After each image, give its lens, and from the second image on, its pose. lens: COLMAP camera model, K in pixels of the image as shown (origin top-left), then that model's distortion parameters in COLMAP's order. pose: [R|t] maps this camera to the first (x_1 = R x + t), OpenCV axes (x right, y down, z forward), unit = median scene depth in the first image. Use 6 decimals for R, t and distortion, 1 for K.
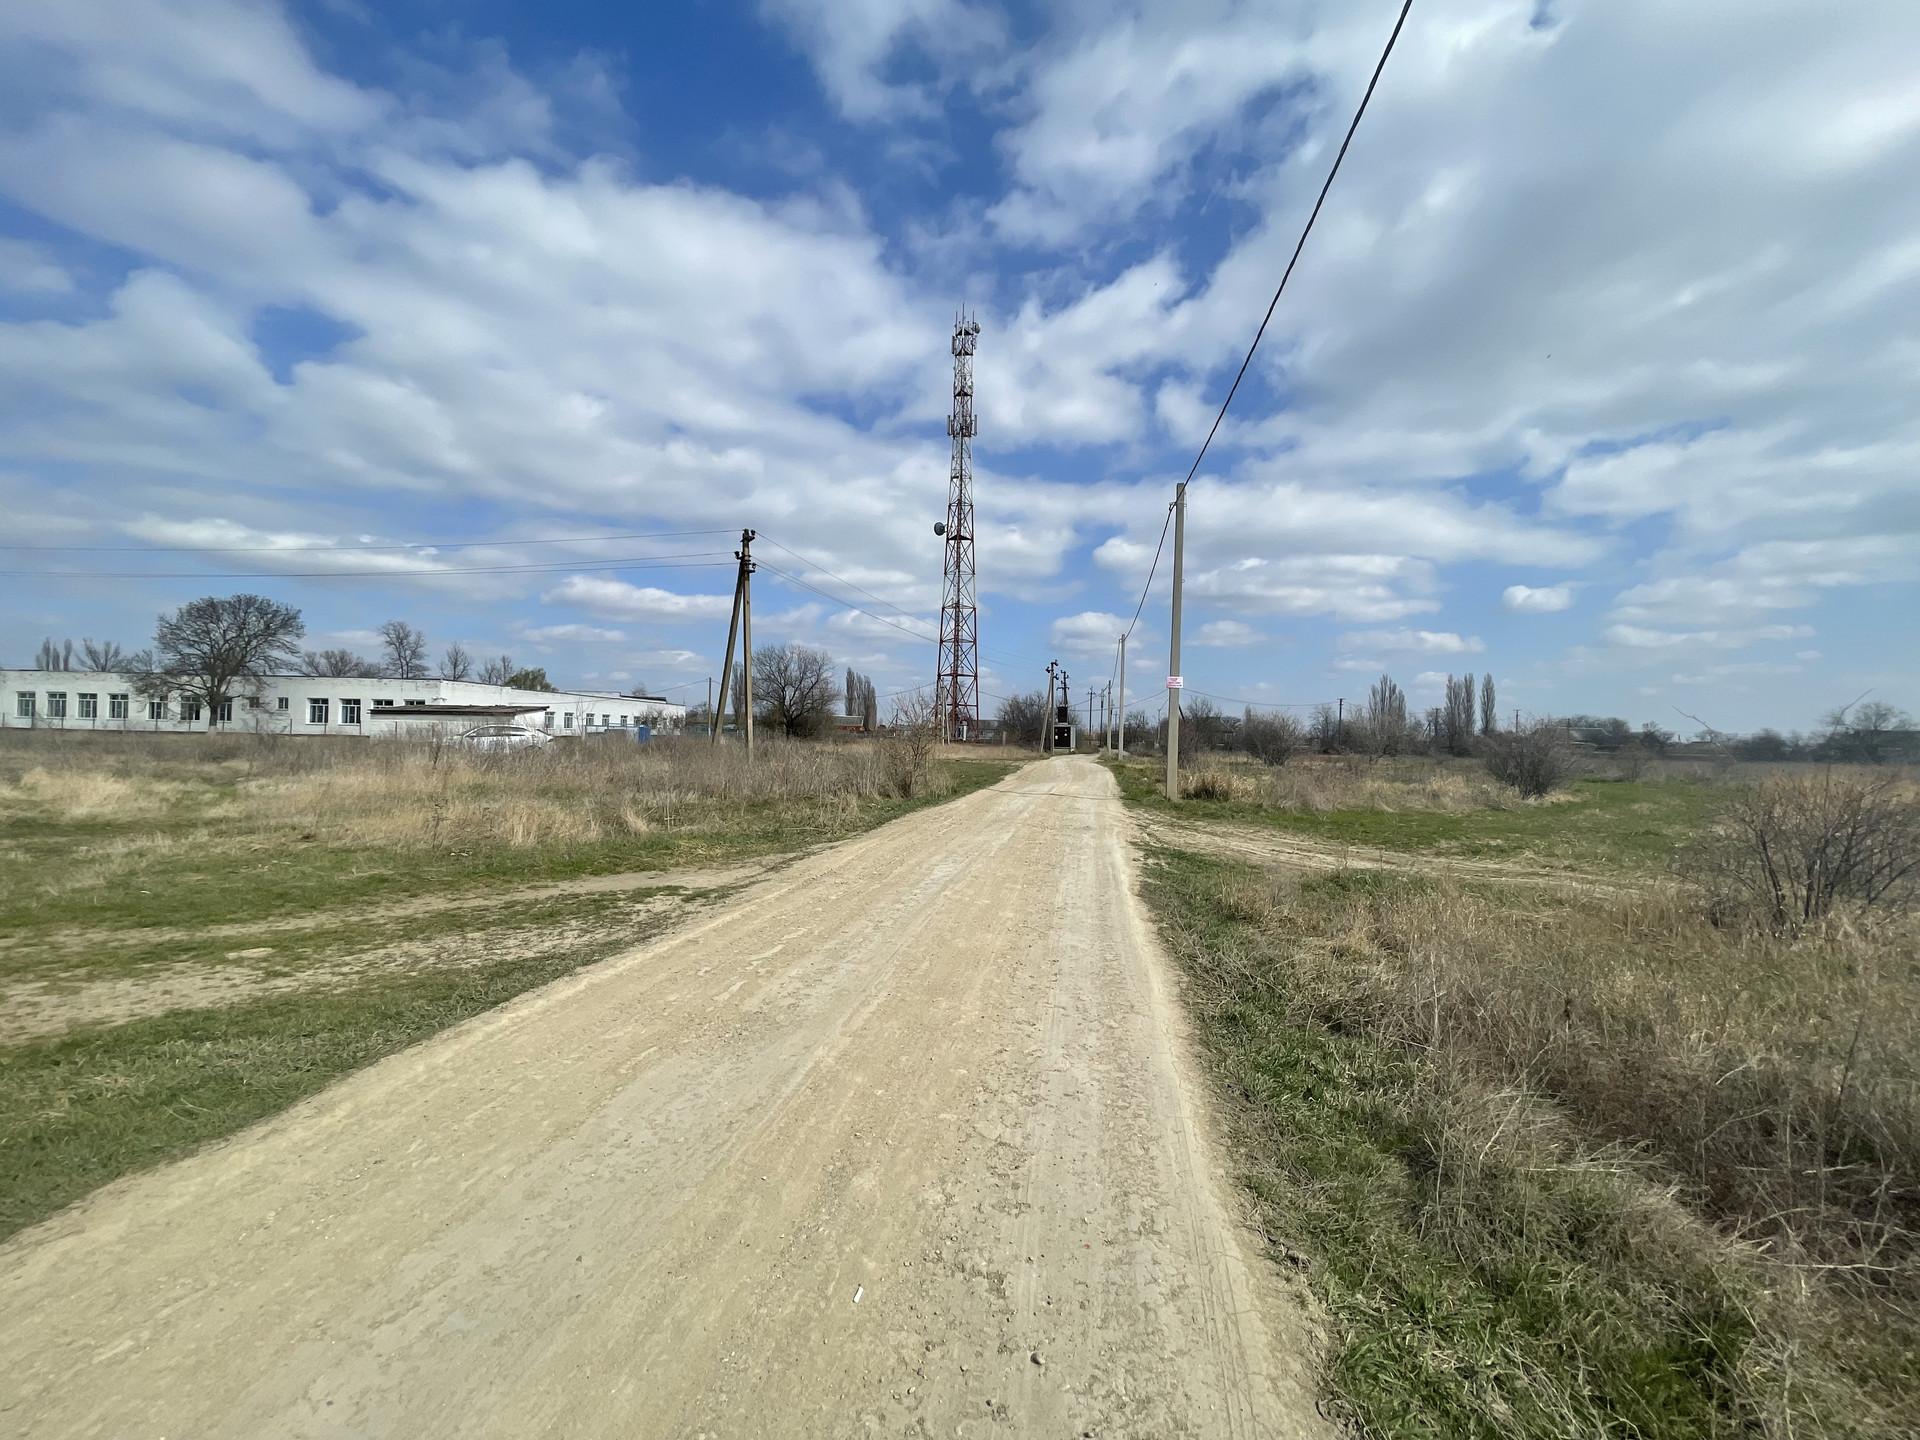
lens RADIAL K [[771.7, 0, 954.0], [0, 771.7, 722.0], [0, 0, 1]] dist [0.002066, -0.000636]
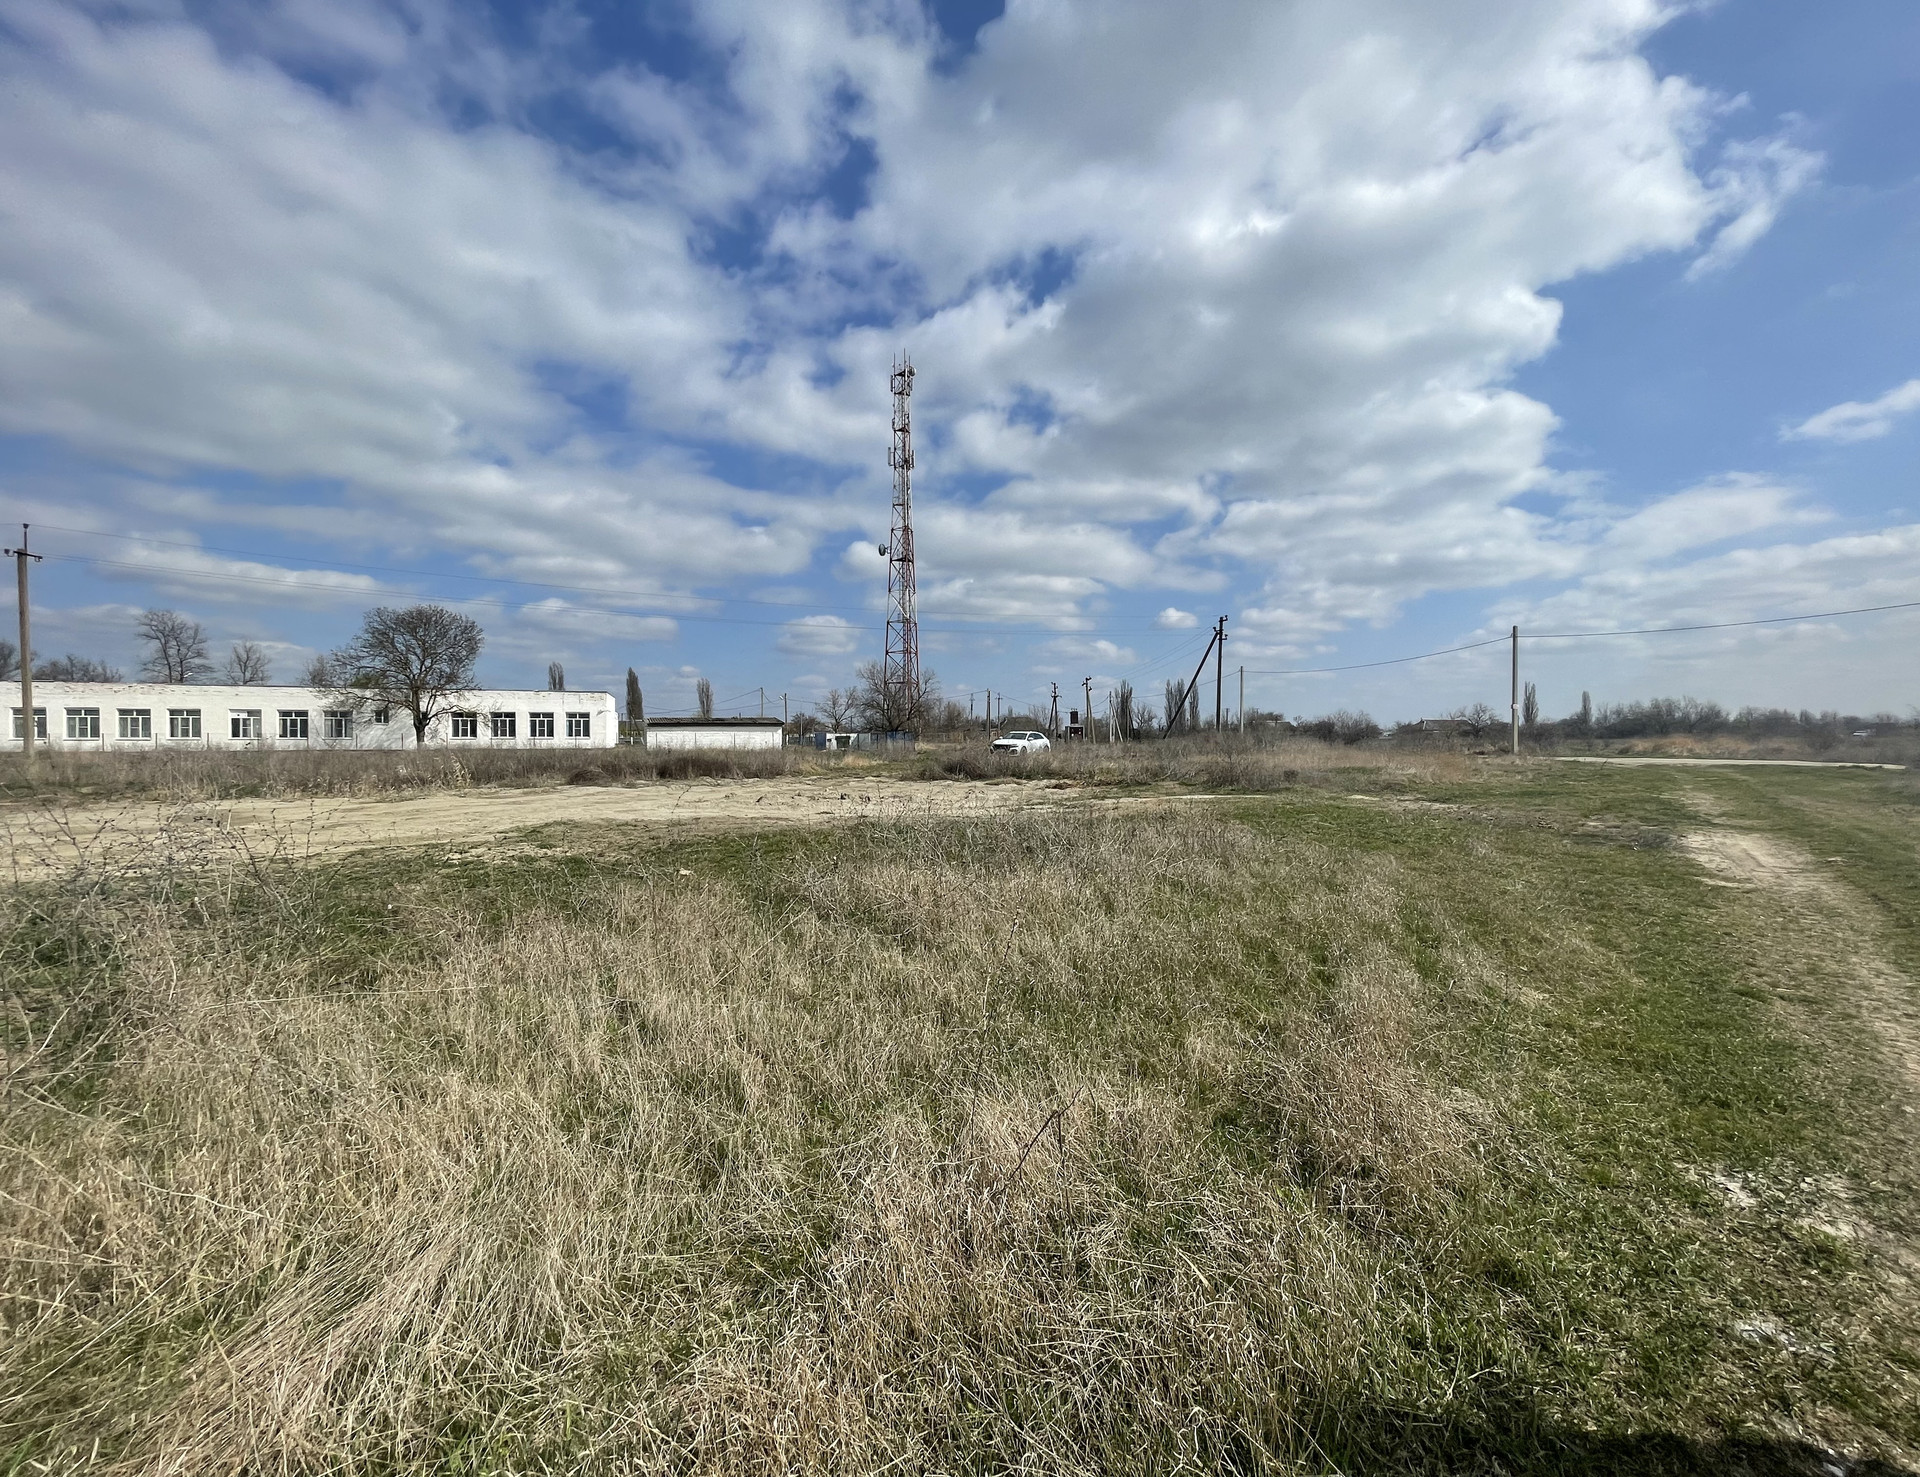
lens RADIAL K [[766.0, 0, 967.6], [0, 766.0, 727.8], [0, 0, 1]] dist [0.009267, -0.000362]
pose [[0.918569, -0.018927, 0.394807, -0.597050], [0.015921, 0.999814, 0.010887, -0.010843], [-0.394940, -0.003715, 0.918699, -0.139396]]
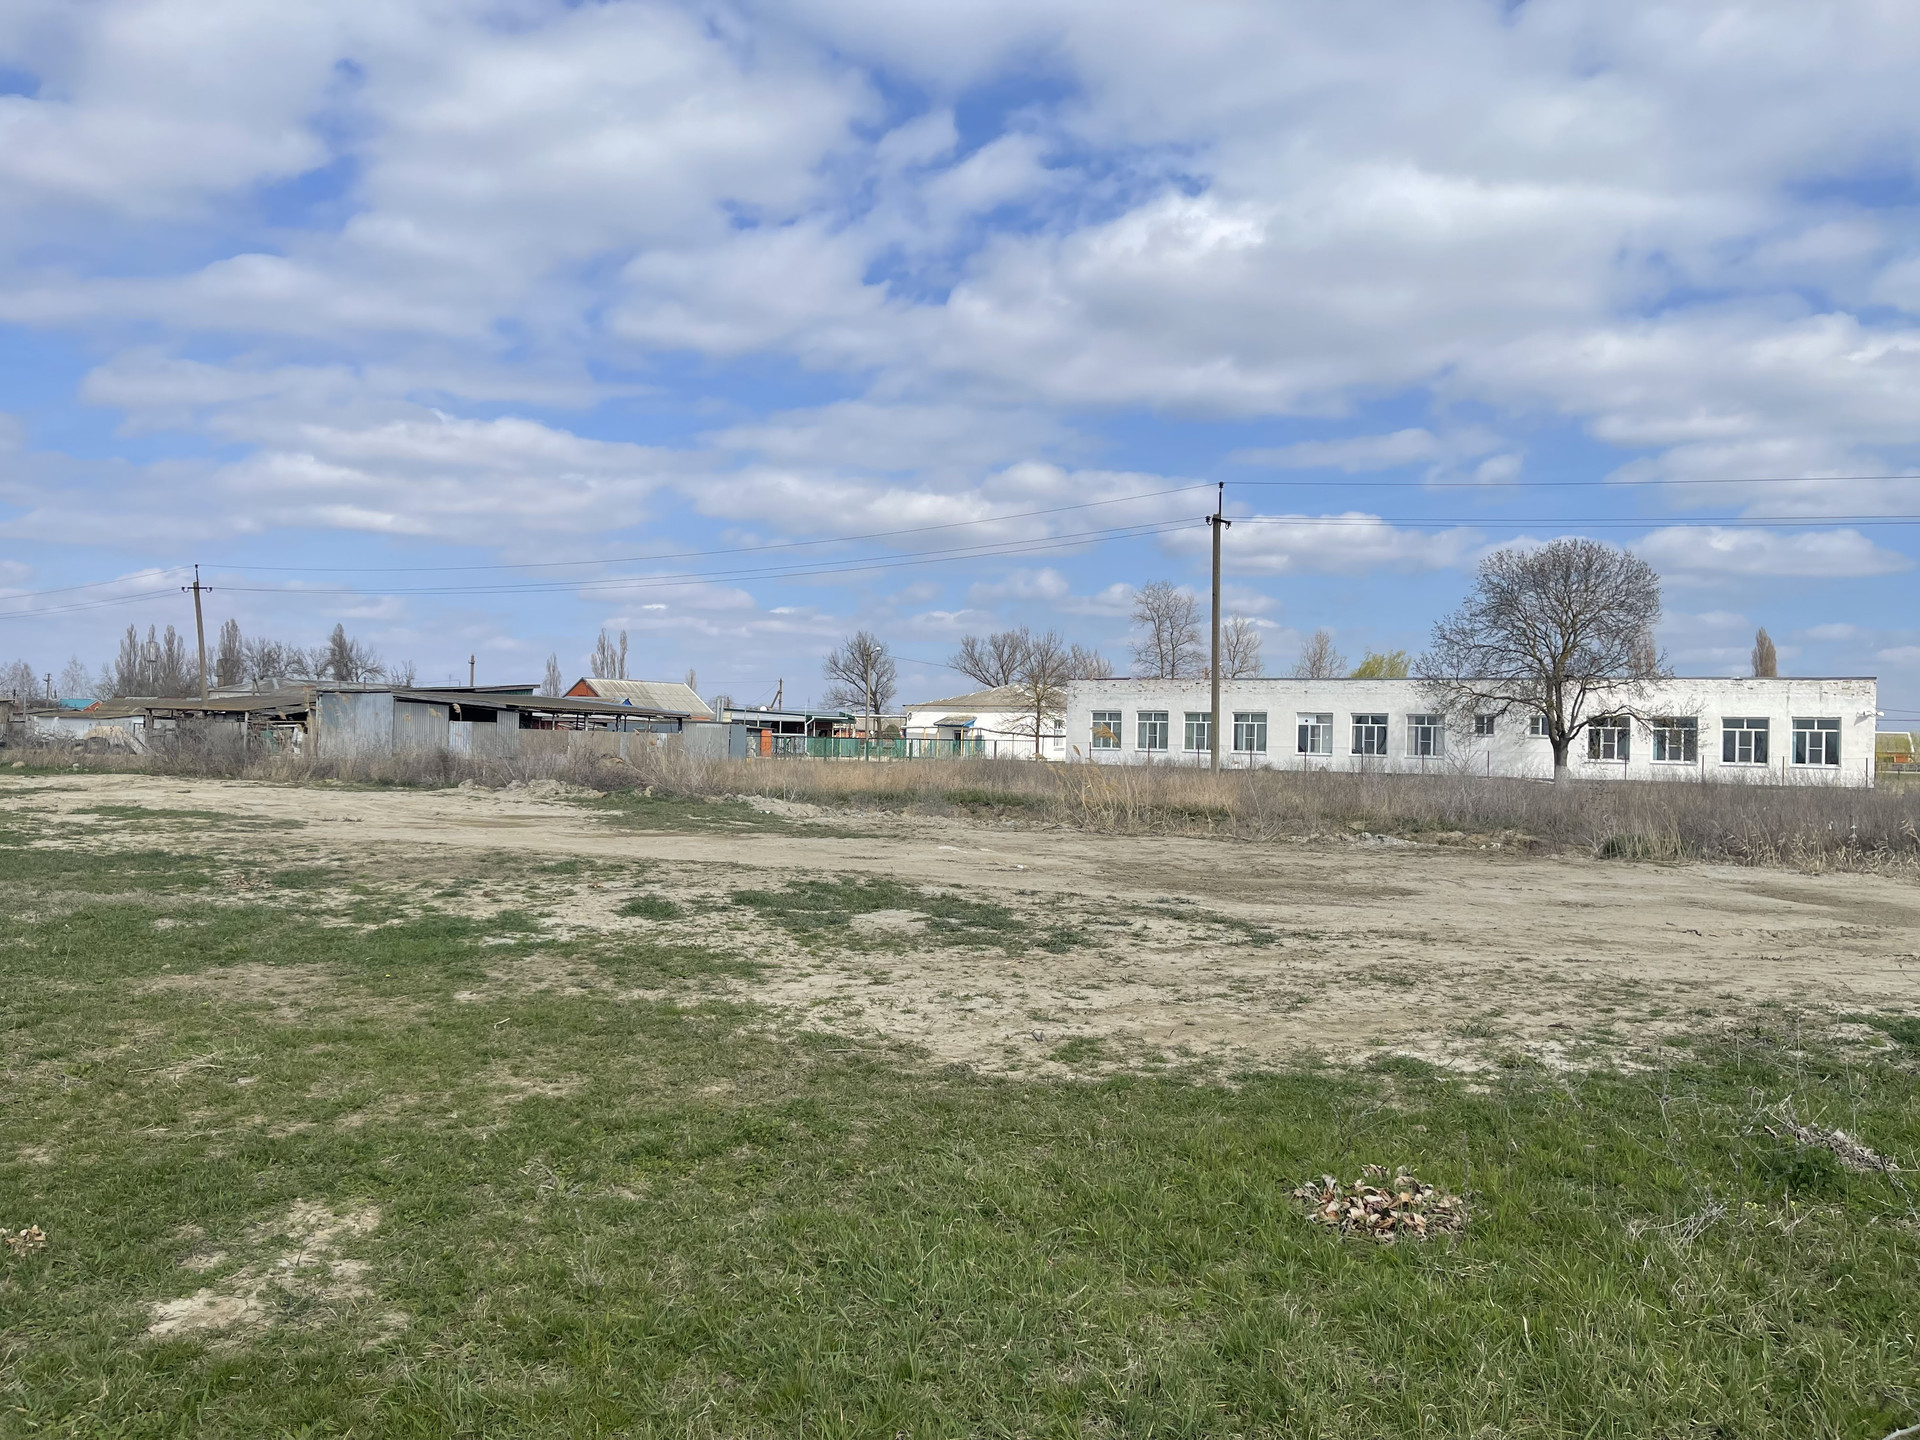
lens RADIAL K [[1401.7, 0, 969.0], [0, 1401.7, 715.8], [0, 0, 1]] dist [-0.039362, -0.003571]
pose [[0.899952, -0.010083, -0.435873, -0.757523], [0.003571, 0.999869, -0.015757, -0.015859], [0.435975, 0.012624, 0.899870, -0.138798]]
